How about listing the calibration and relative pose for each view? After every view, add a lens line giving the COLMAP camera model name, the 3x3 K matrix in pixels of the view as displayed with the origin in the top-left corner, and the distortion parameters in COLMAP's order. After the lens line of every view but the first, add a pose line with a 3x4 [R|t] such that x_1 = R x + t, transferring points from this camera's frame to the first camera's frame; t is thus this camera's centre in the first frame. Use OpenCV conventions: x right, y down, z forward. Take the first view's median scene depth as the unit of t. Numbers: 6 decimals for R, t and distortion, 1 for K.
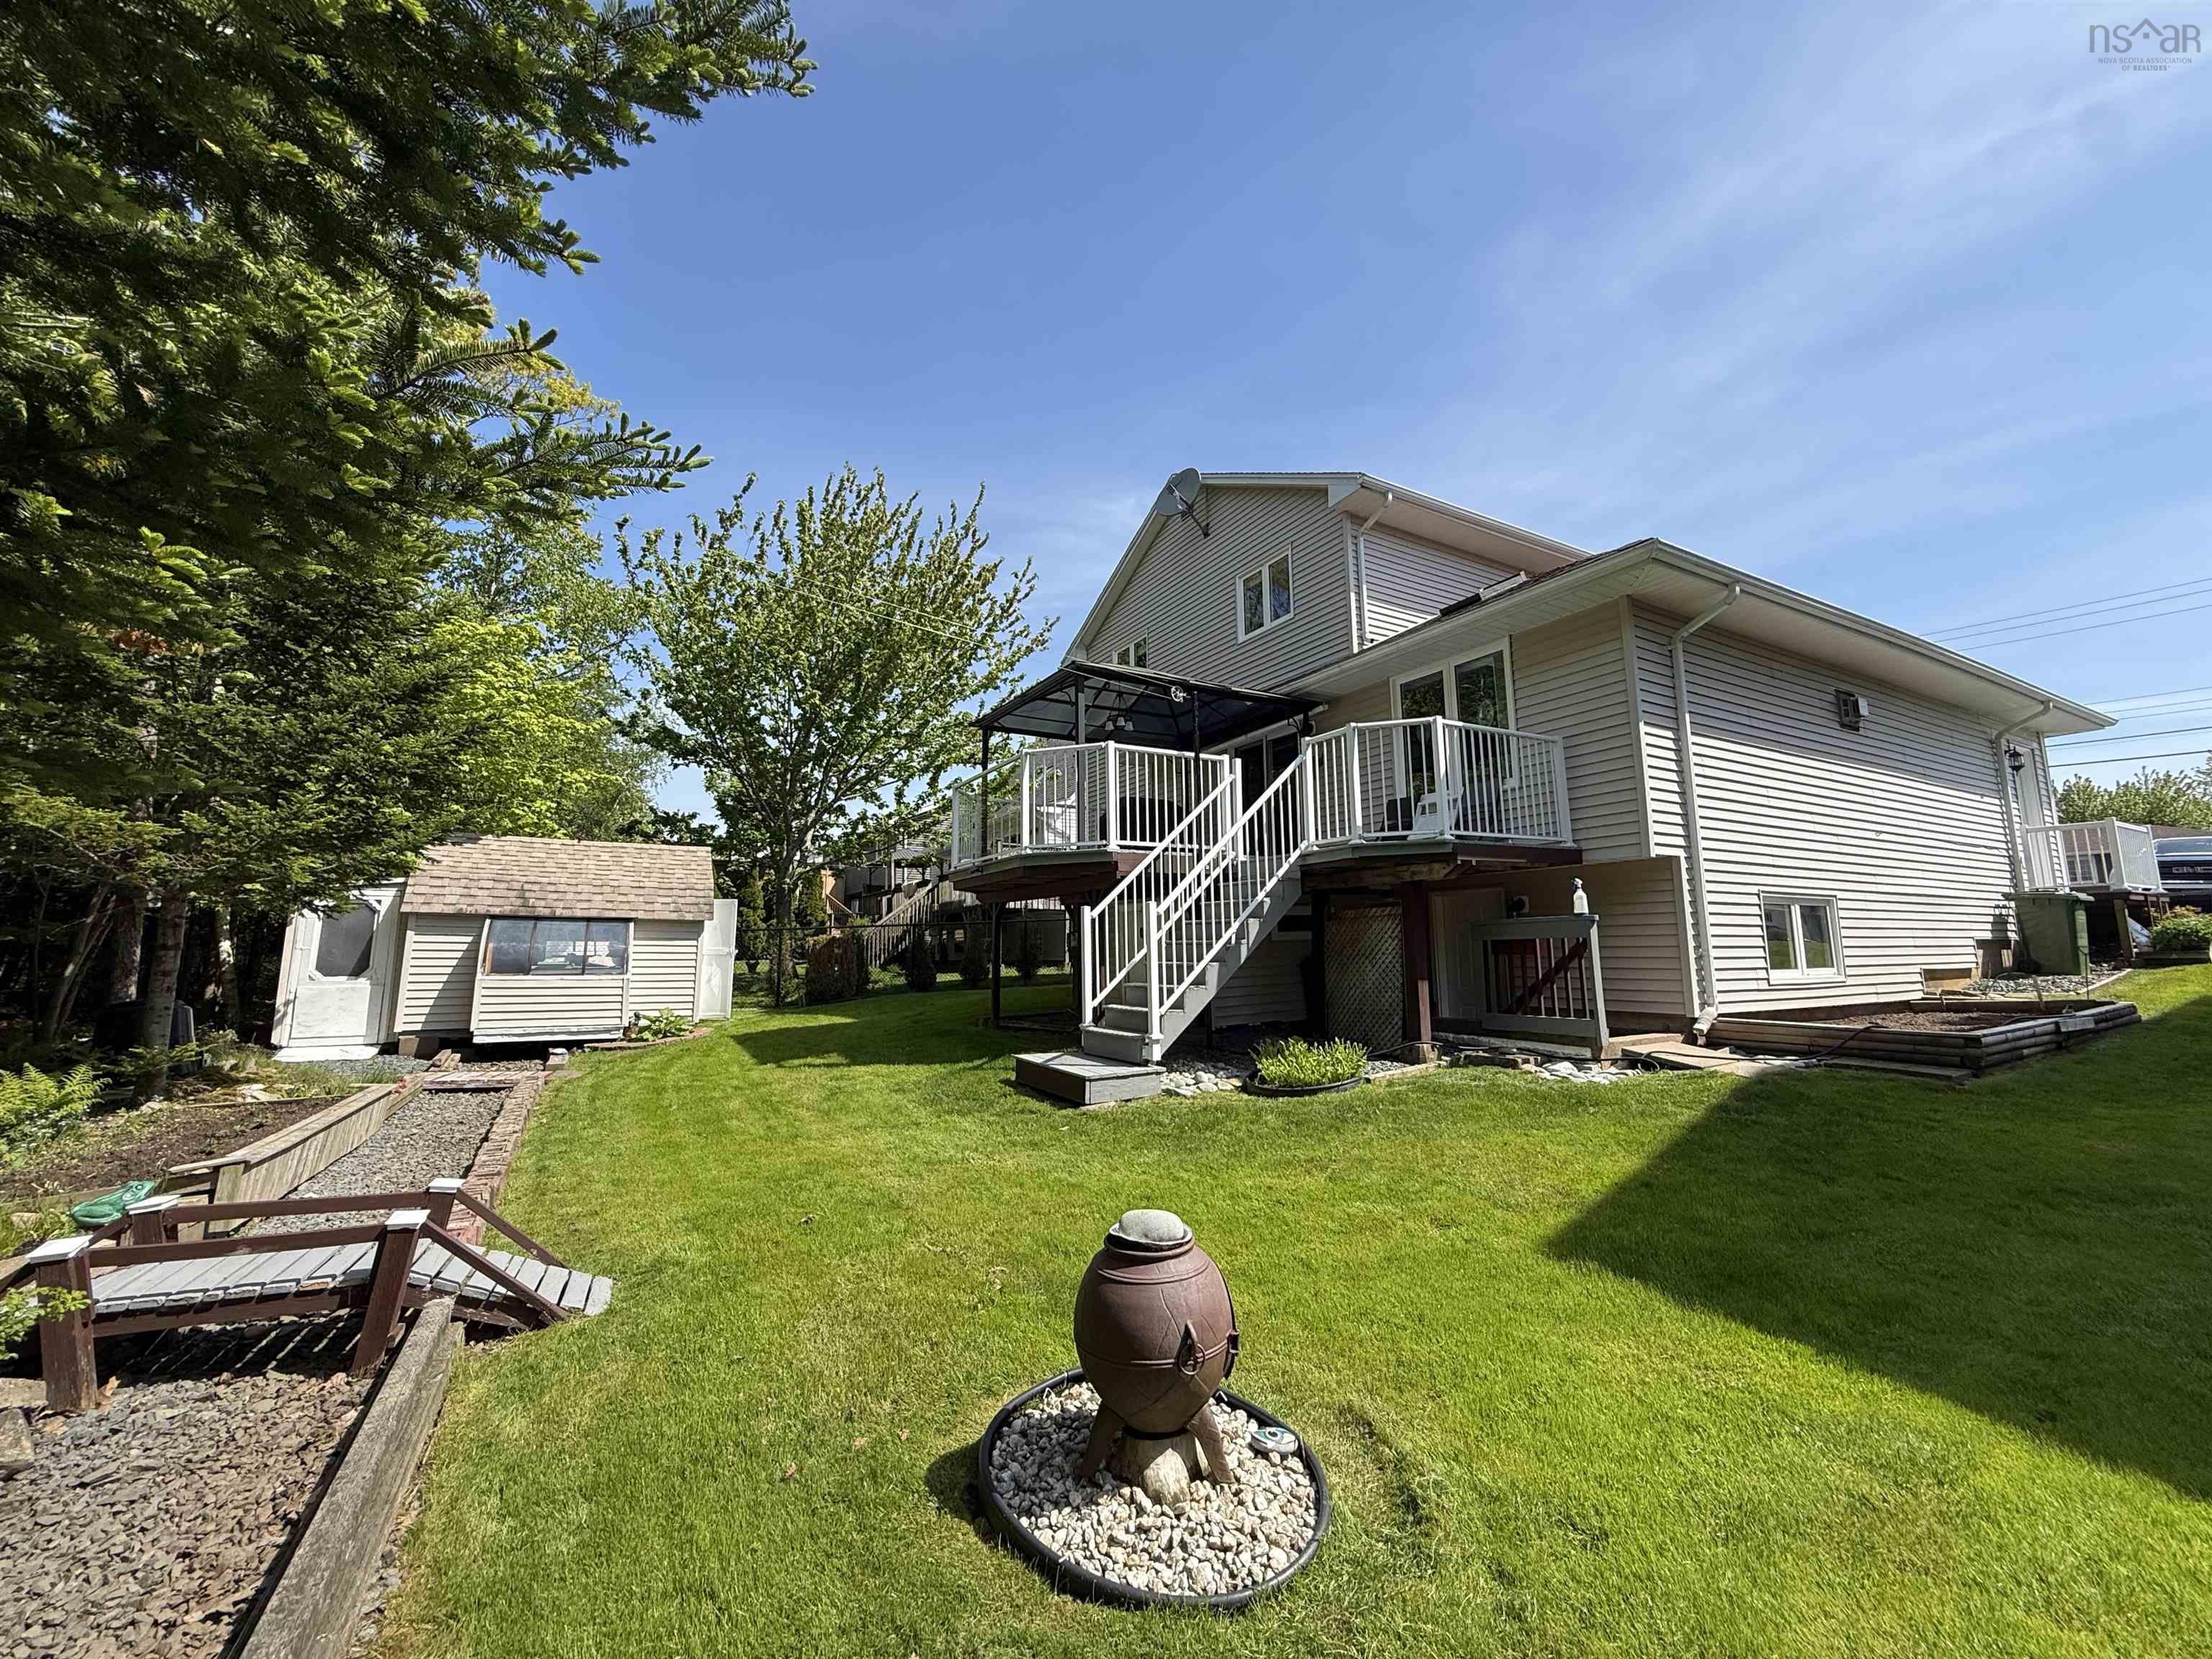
lens RADIAL K [[885.4, 0, 1090.4], [0, 885.4, 829.4], [0, 0, 1]] dist [0.002407, 0.000226]
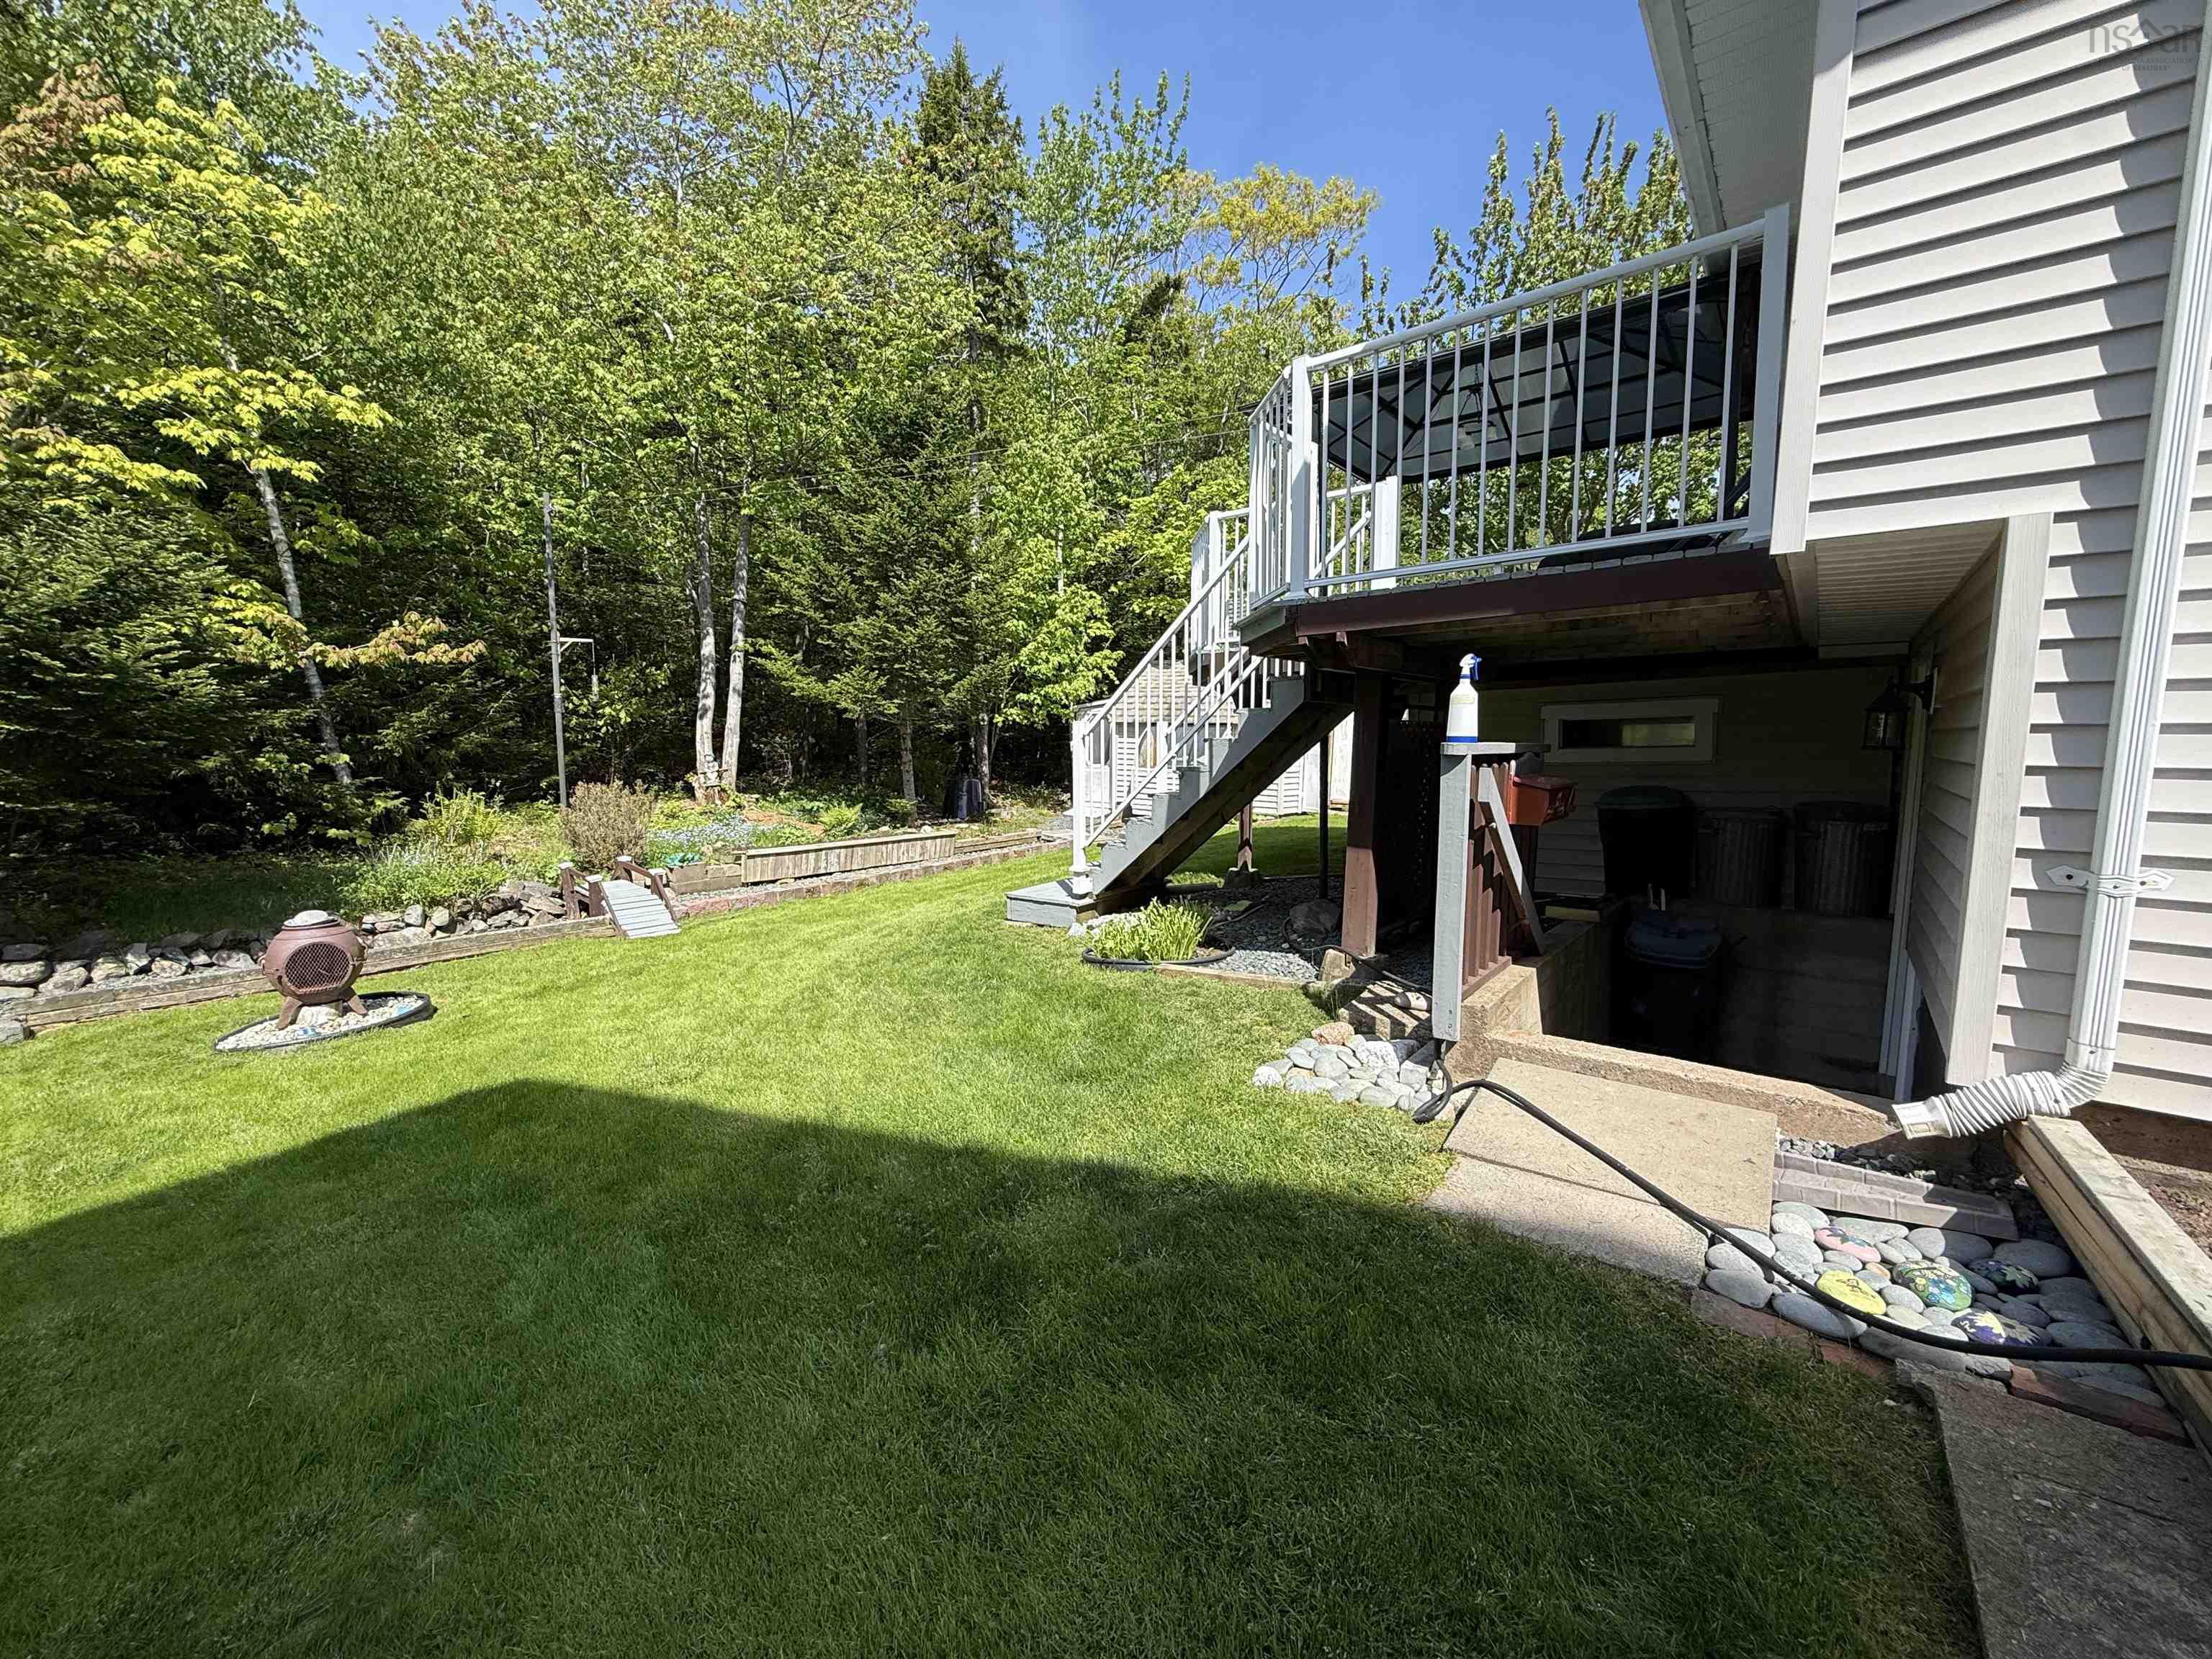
lens RADIAL K [[885.4, 0, 1090.4], [0, 885.4, 829.4], [0, 0, 1]] dist [0.002407, 0.000226]
pose [[0.371064, 0.110503, -0.922009, 0.856880], [0.136289, 0.975662, 0.171783, 0.039219], [0.918552, -0.189402, 0.346972, 0.656628]]
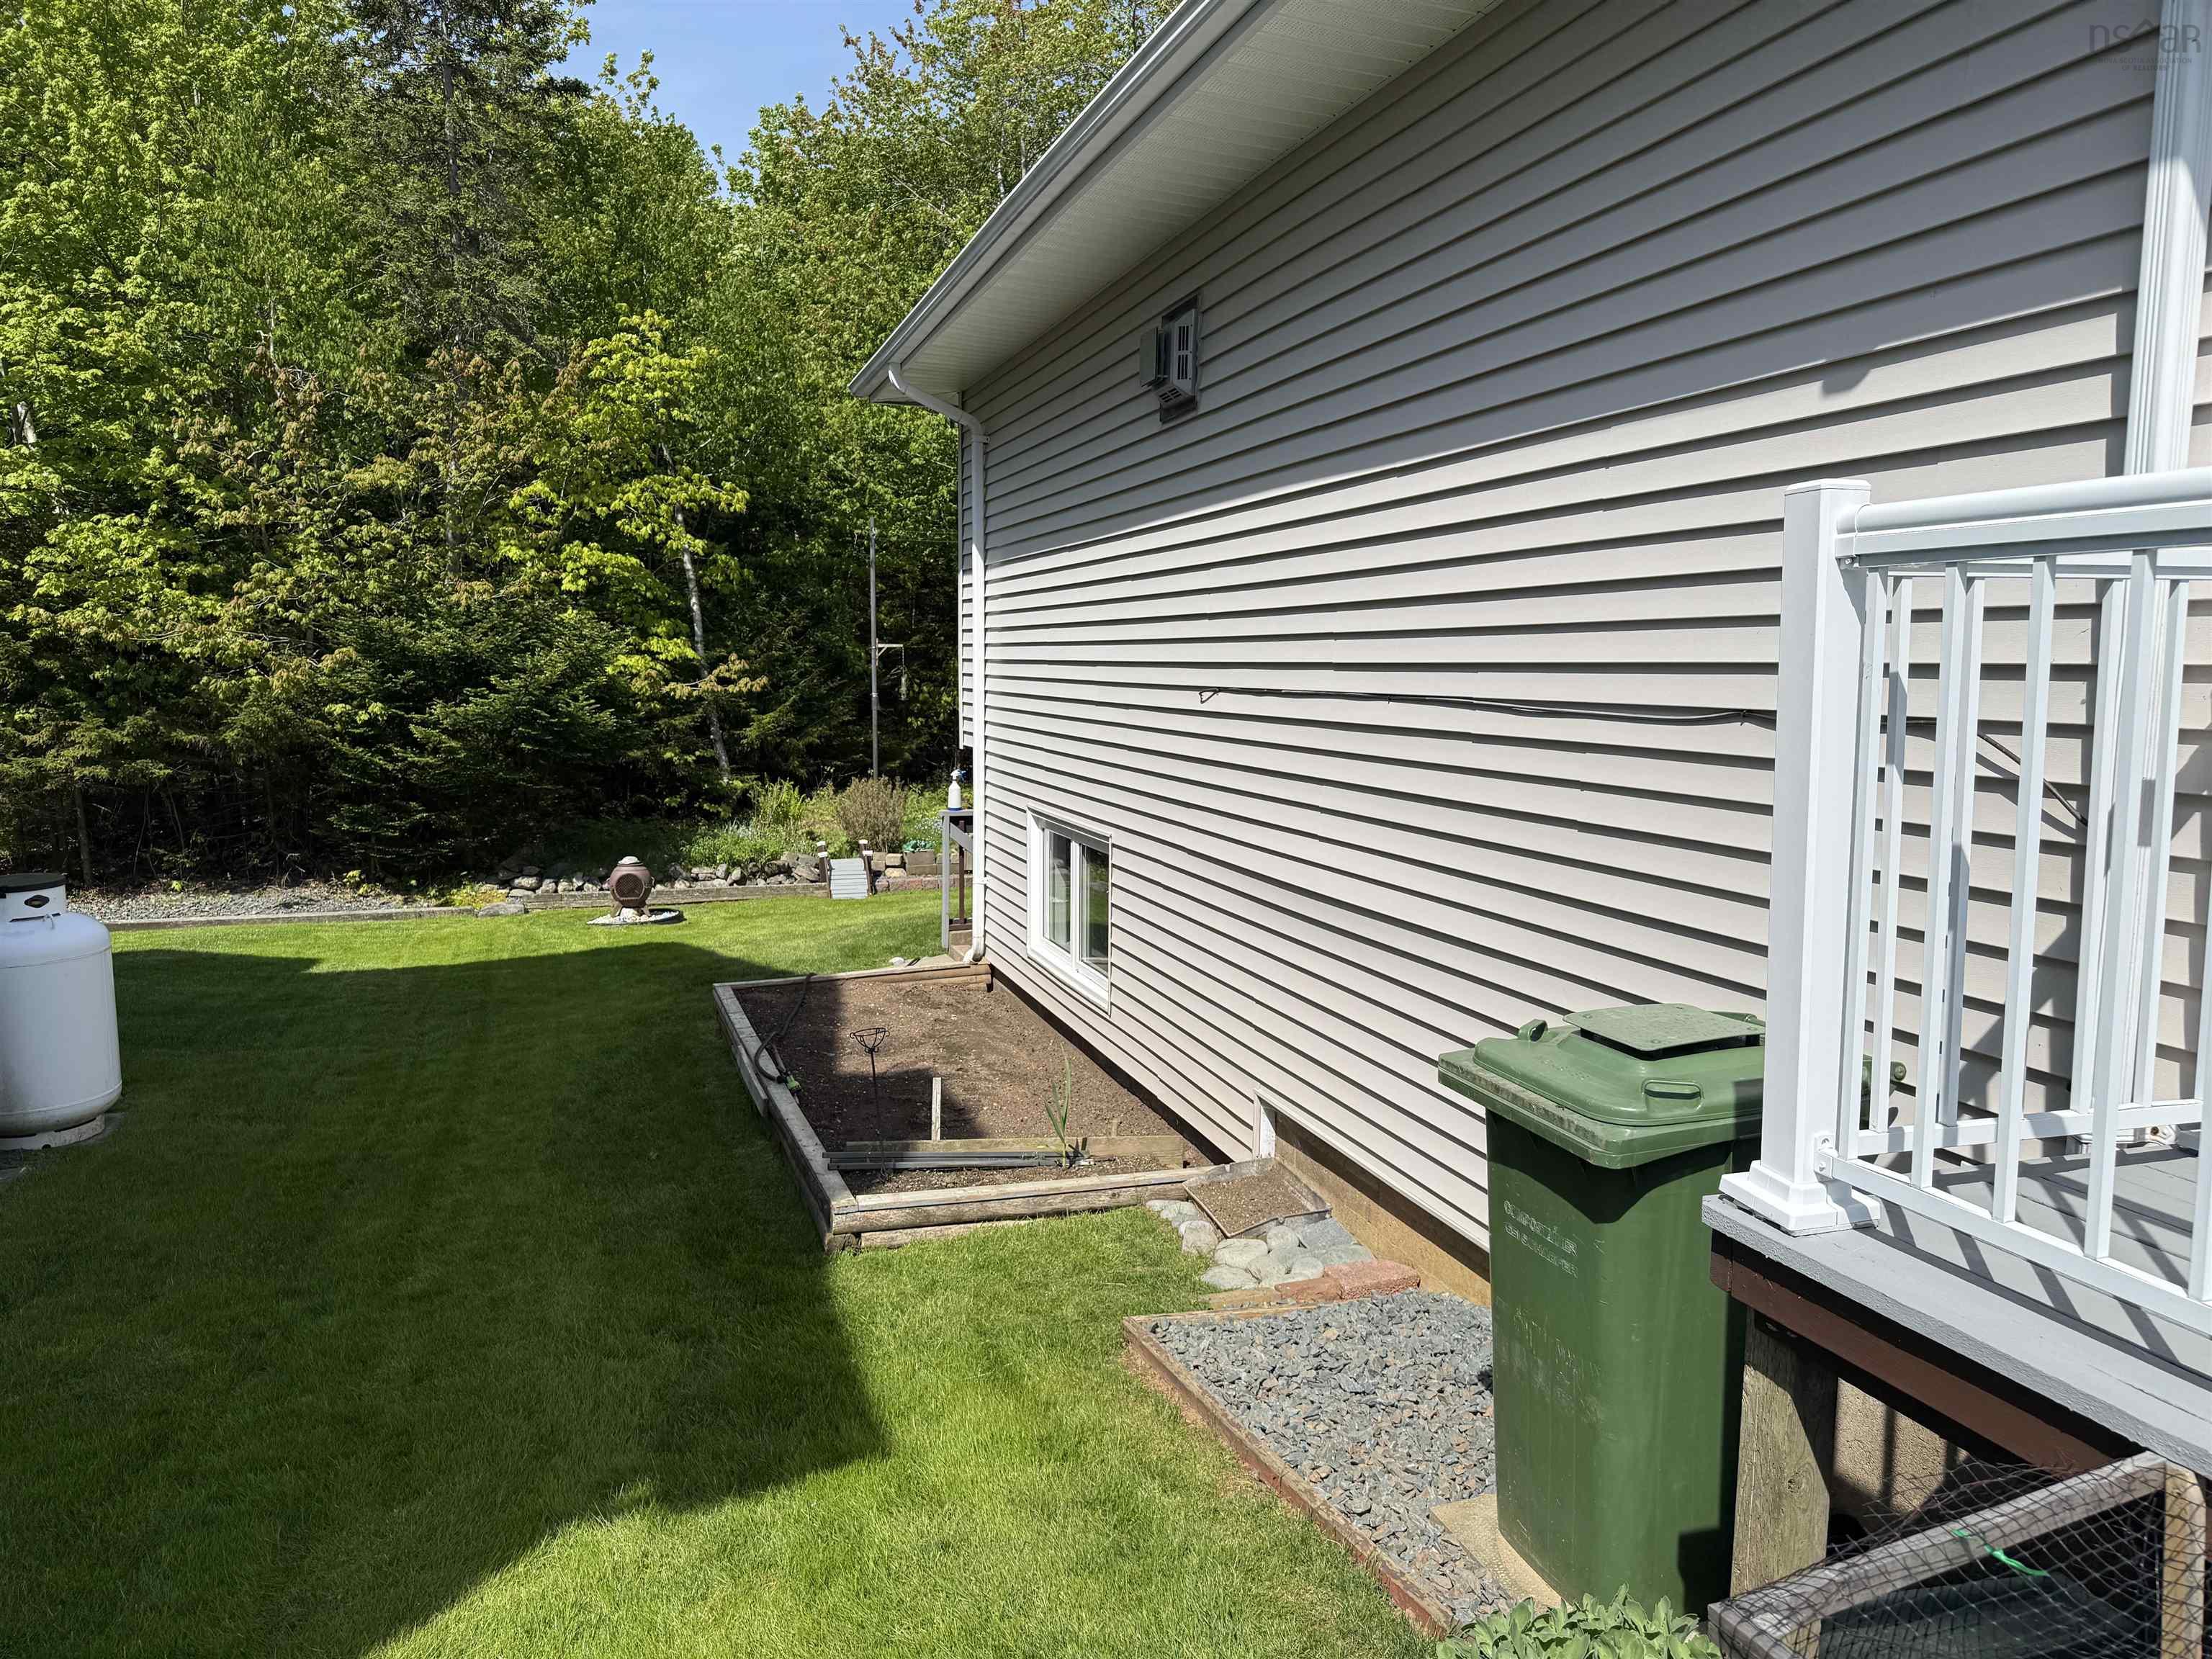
lens RADIAL K [[1548.3, 0, 1110.1], [0, 1548.3, 818.1], [0, 0, 1]] dist [-0.003032, -0.000543]
pose [[-0.179154, 0.110892, -0.977552, 1.176234], [0.149961, 0.985095, 0.084264, 0.029215], [0.972325, -0.131498, -0.193113, 0.866882]]
